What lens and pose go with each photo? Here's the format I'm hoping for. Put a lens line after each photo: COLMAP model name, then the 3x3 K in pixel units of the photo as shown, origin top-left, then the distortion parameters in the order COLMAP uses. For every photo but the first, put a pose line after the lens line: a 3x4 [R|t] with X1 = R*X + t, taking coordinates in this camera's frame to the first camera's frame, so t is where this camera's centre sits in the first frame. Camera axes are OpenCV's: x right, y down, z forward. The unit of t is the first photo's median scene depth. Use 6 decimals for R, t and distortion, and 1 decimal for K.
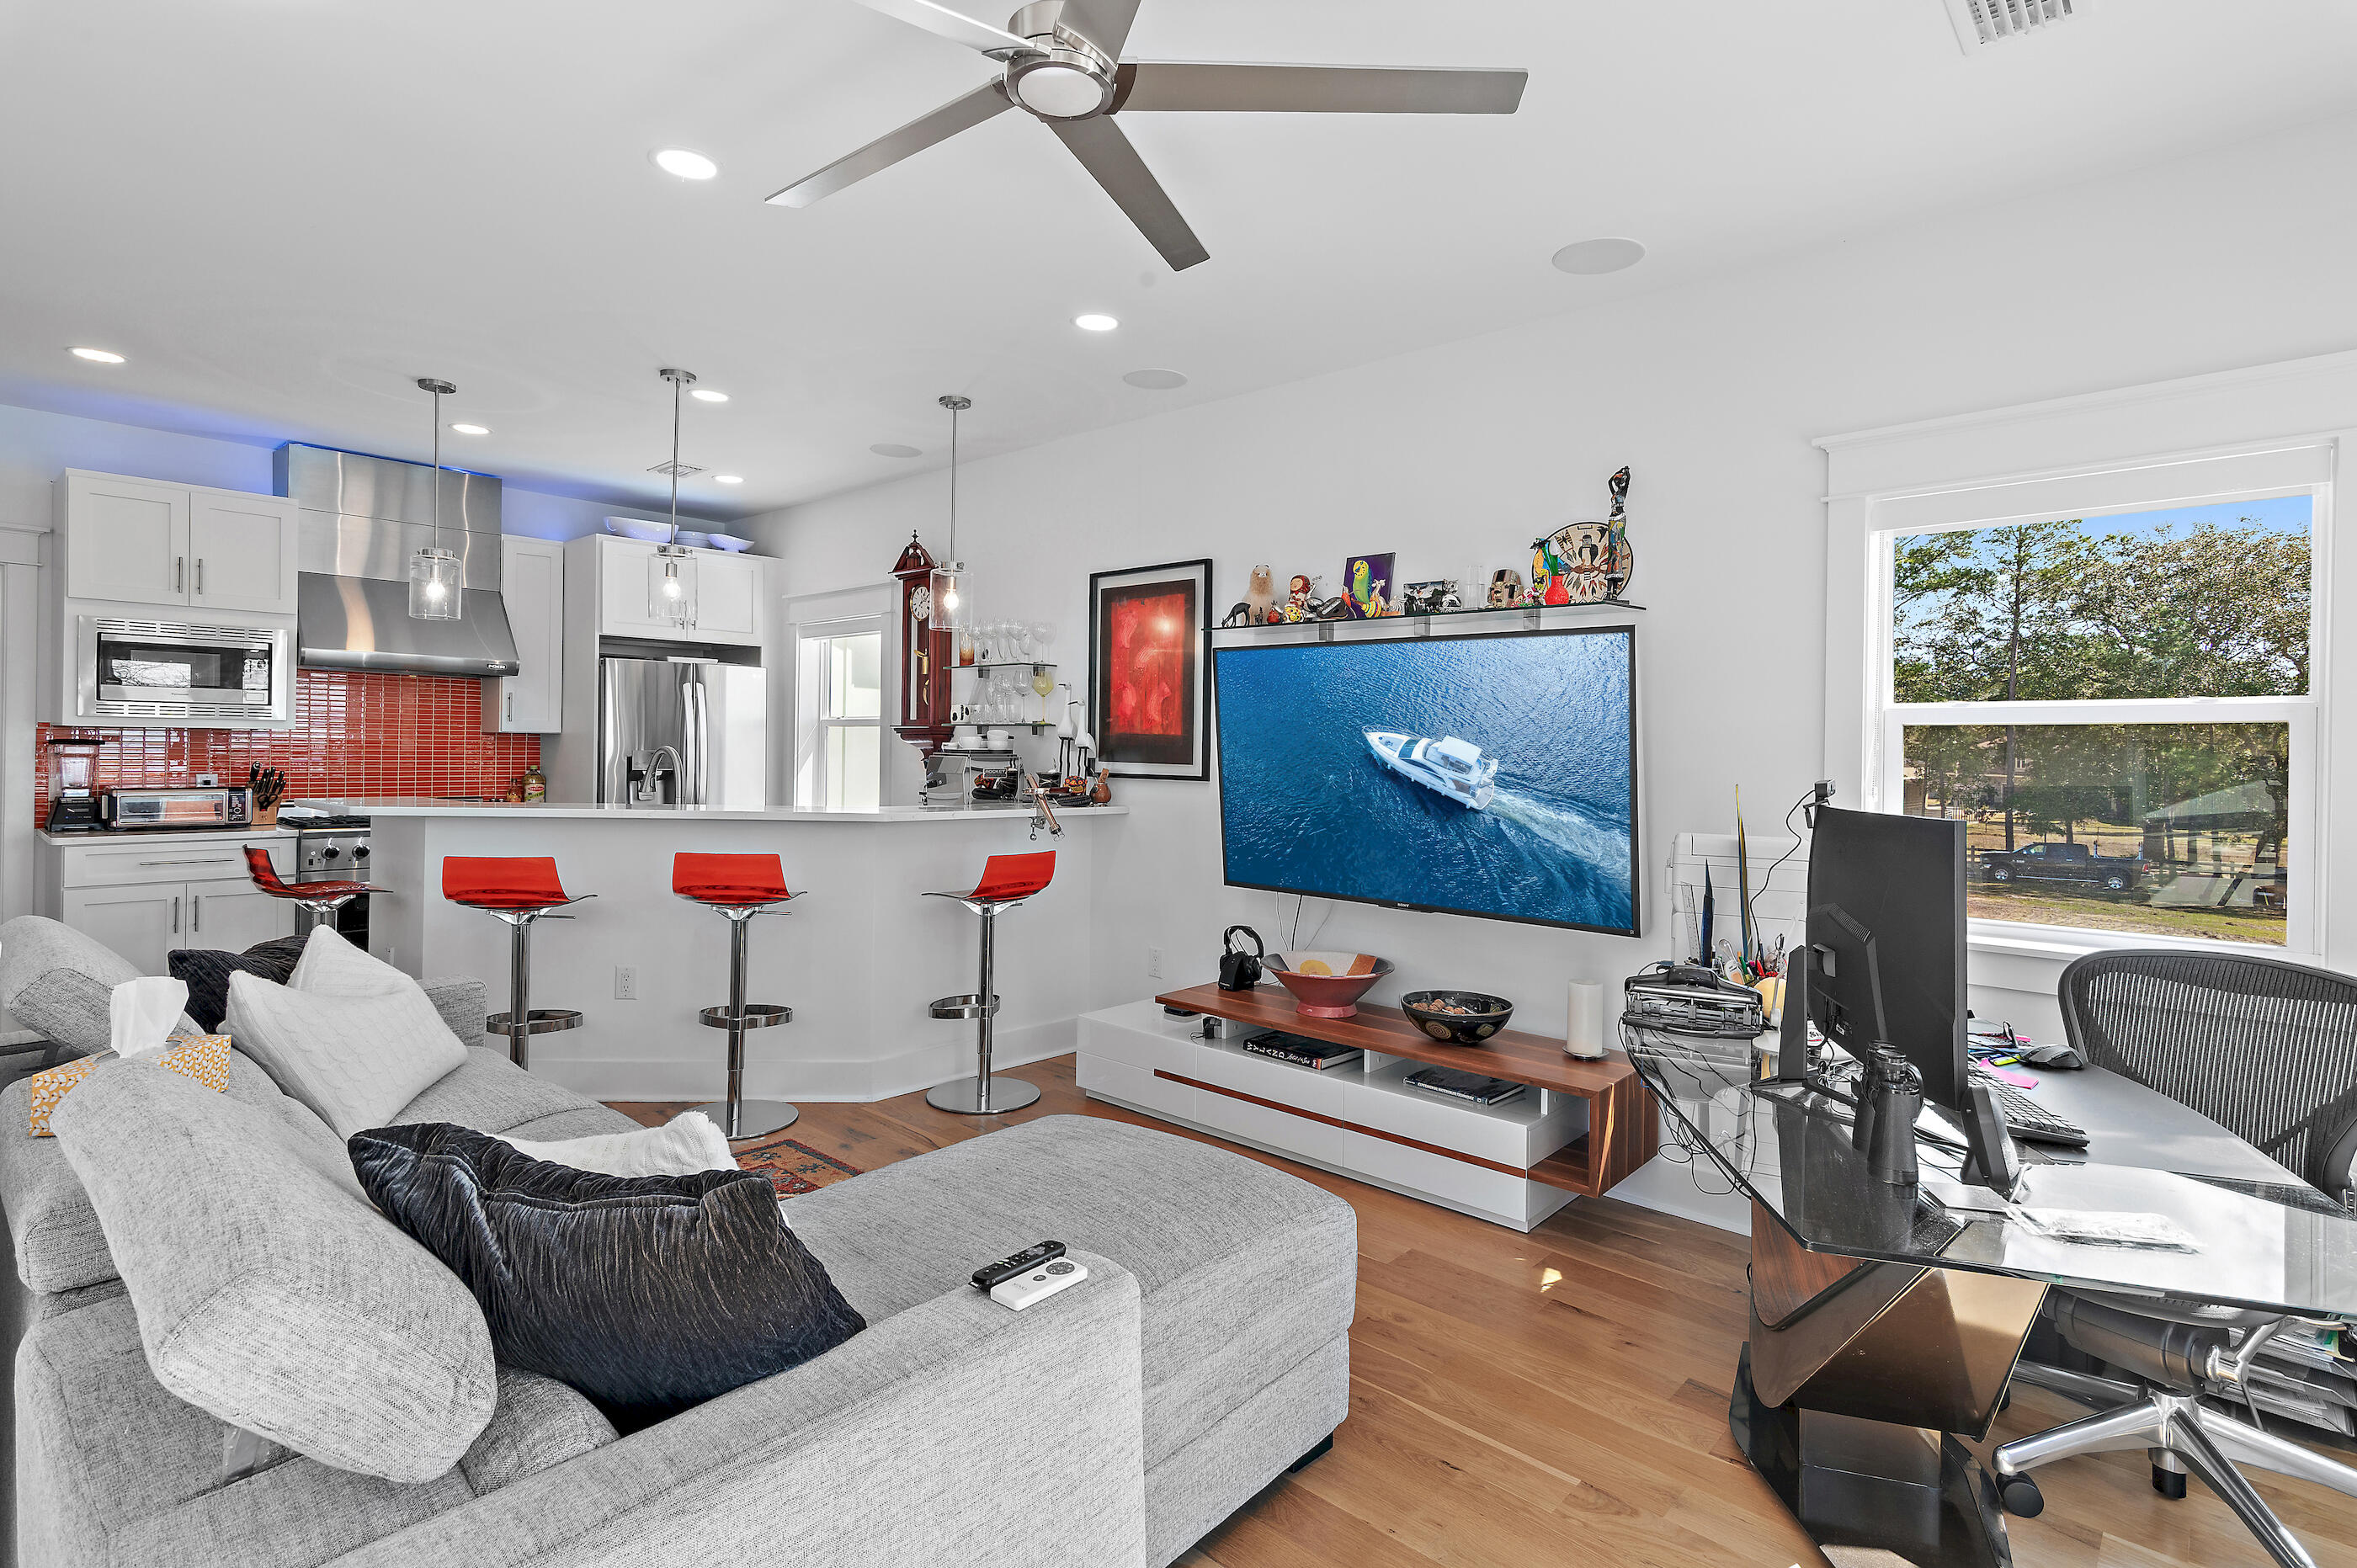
lens RADIAL K [[1179.5, 0, 1186.0], [0, 1179.5, 746.5], [0, 0, 1]] dist [-0.016490, 0.001706]
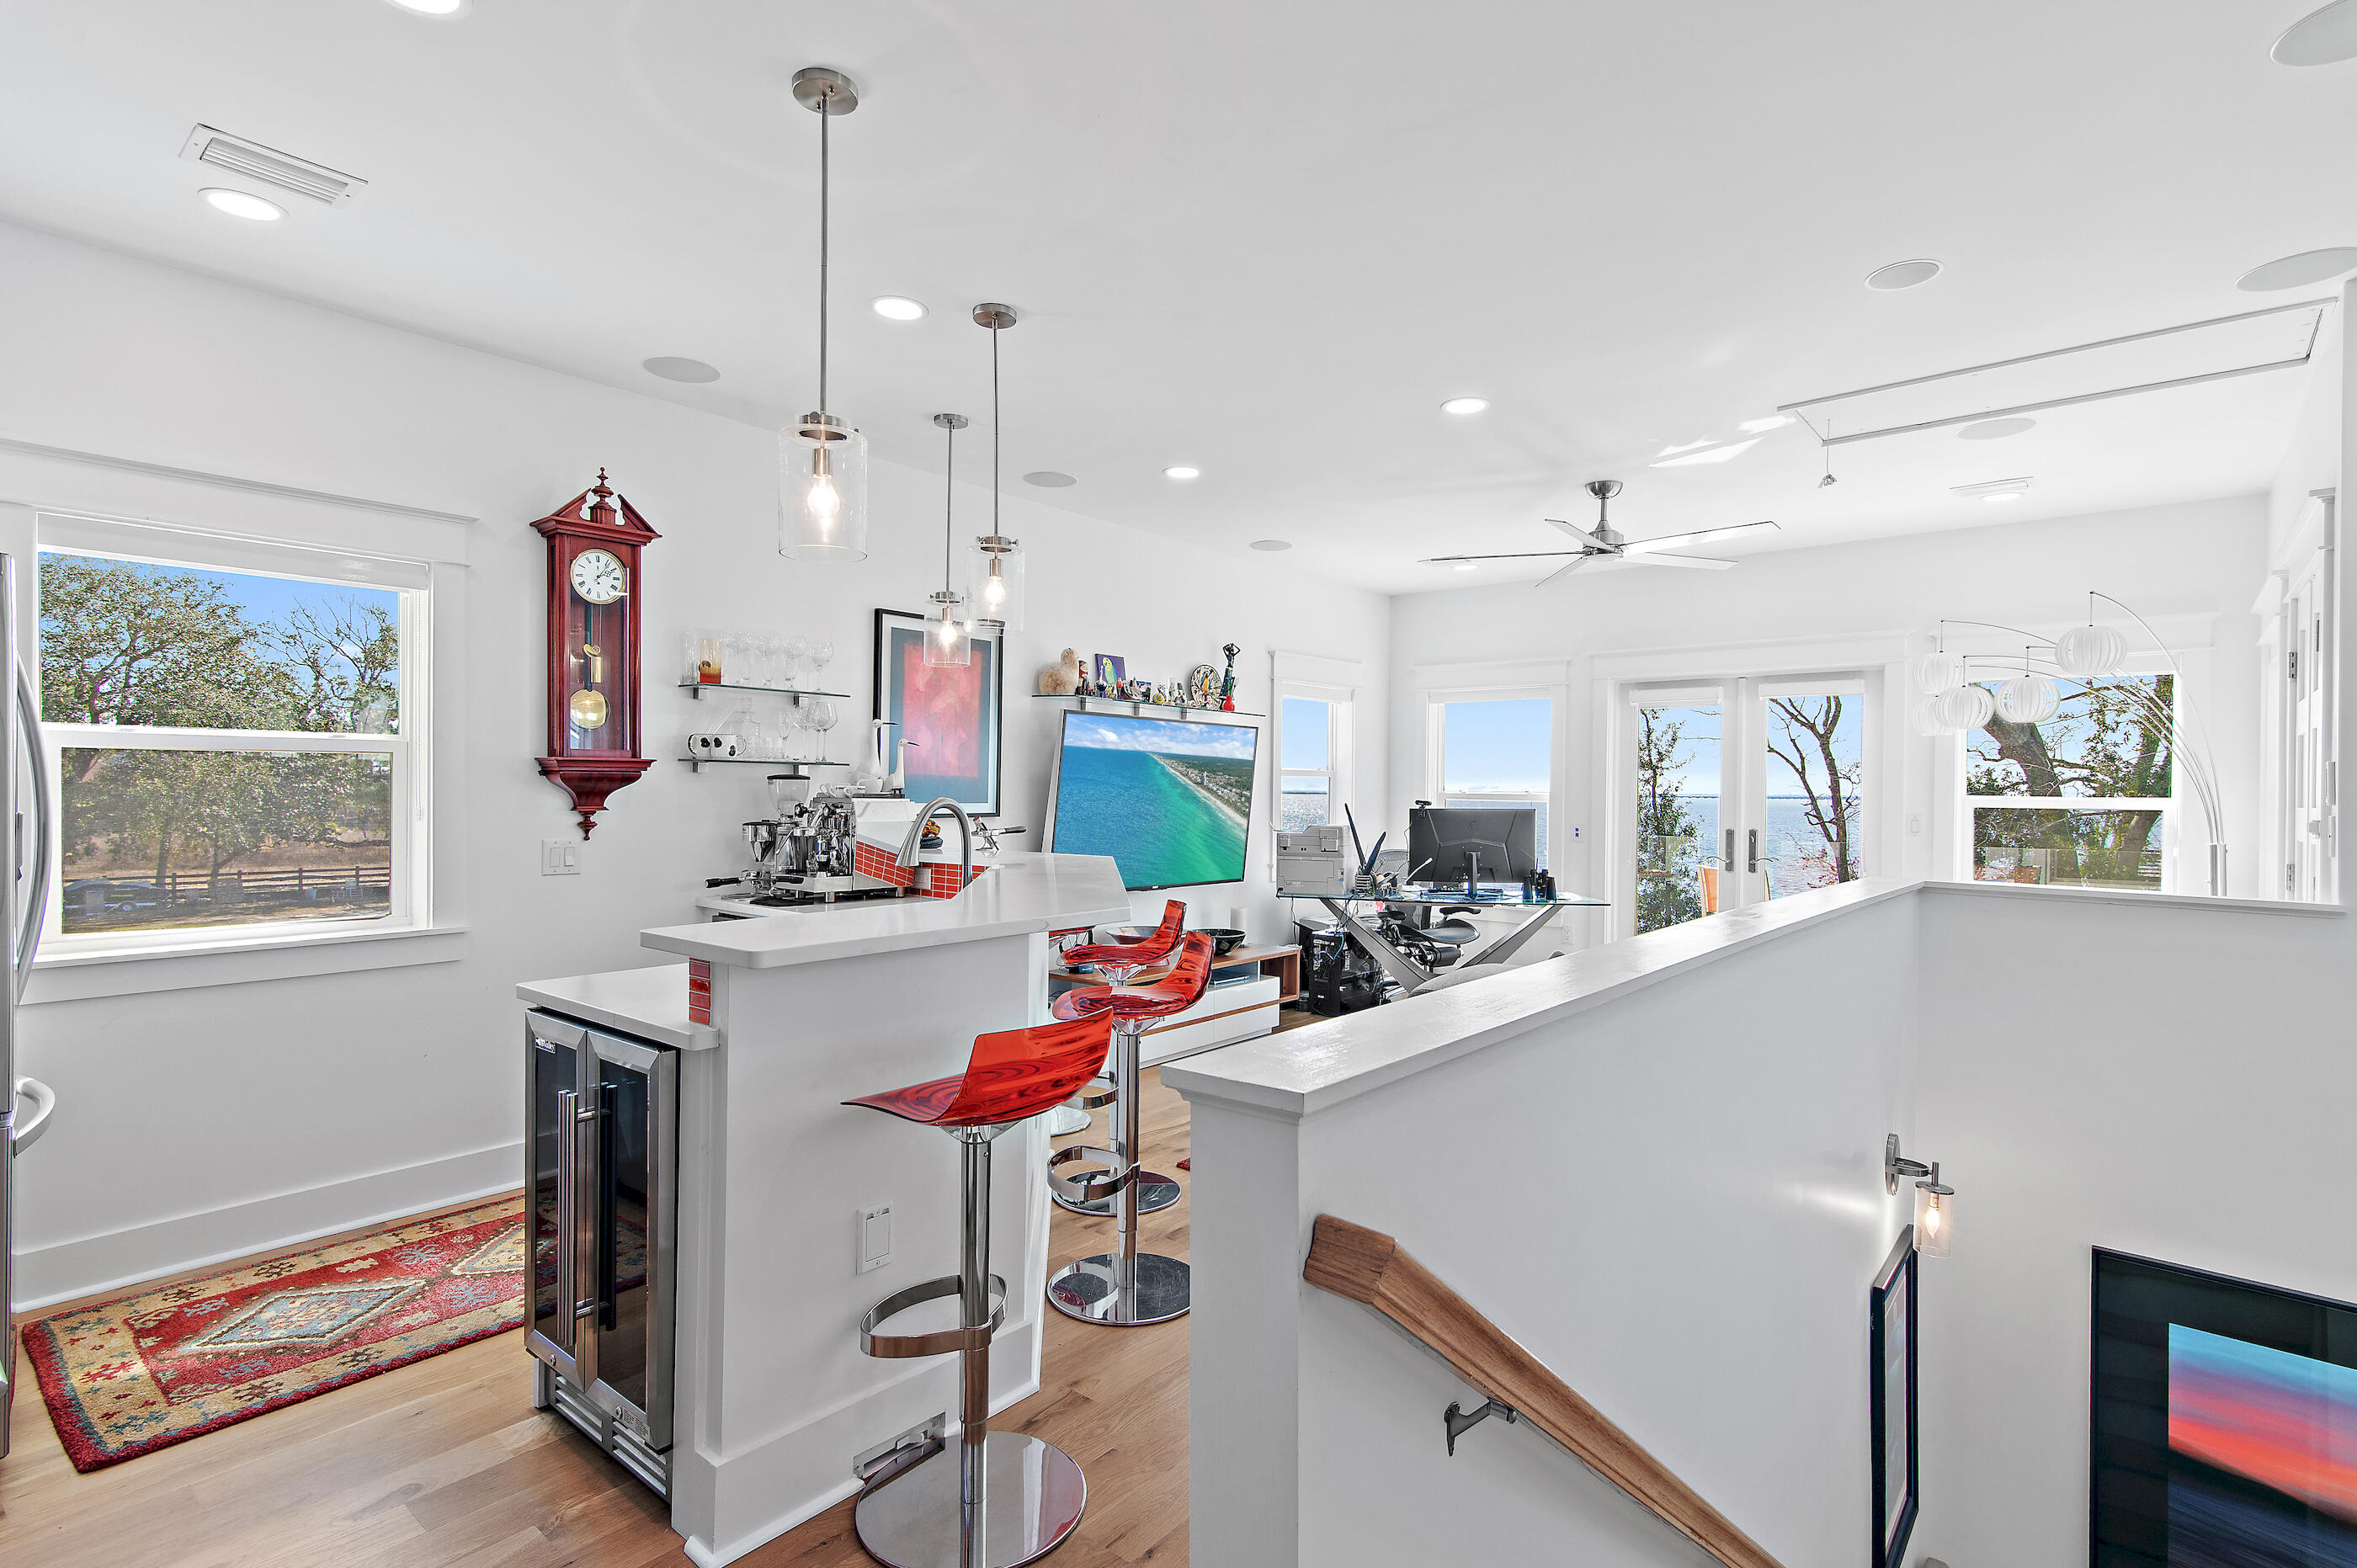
lens RADIAL K [[1179.5, 0, 1194.6], [0, 1179.5, 790.0], [0, 0, 1]] dist [-0.016490, 0.001706]
pose [[-0.097236, -0.018780, 0.995084, -1.144243], [-0.010223, 0.999788, 0.017869, -0.019136], [-0.995209, -0.008435, -0.097408, 0.898552]]
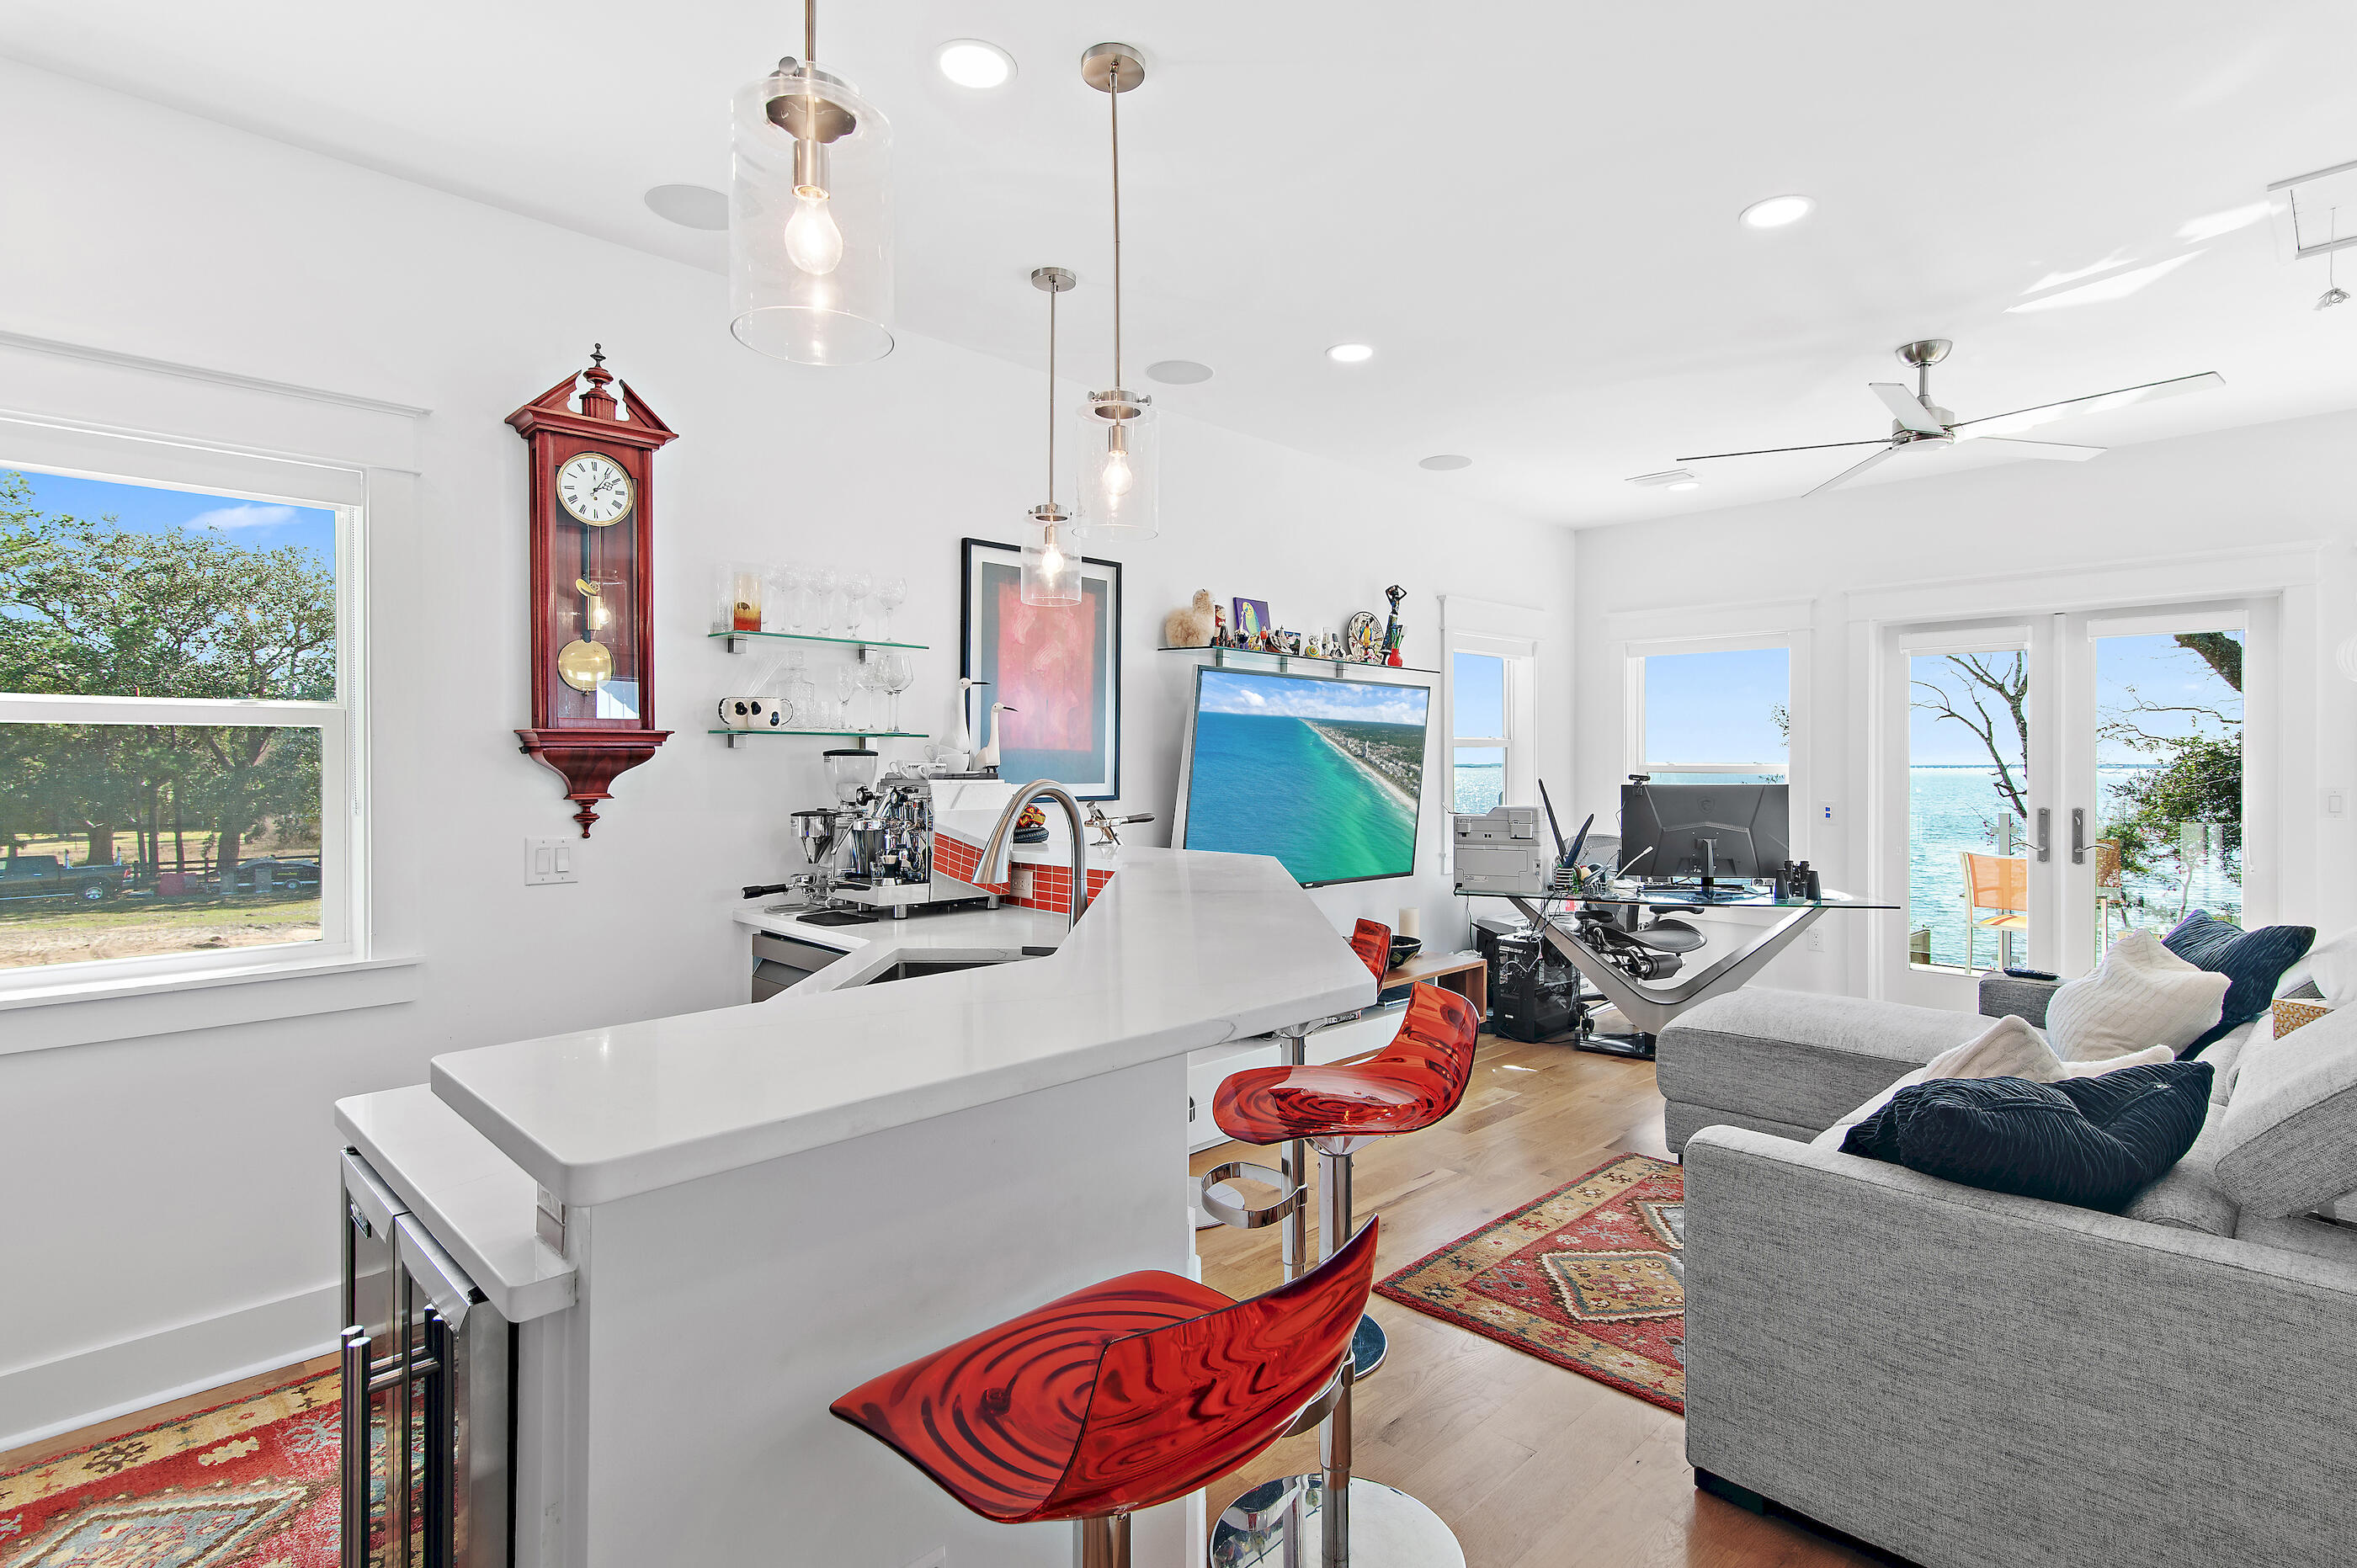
lens RADIAL K [[1179.5, 0, 1181.7], [0, 1179.5, 759.4], [0, 0, 1]] dist [-0.016490, 0.001706]
pose [[0.005666, -0.013946, 0.999887, -0.899012], [0.000761, 0.999903, 0.013942, -0.015173], [-0.999984, 0.000682, 0.005676, 0.921829]]
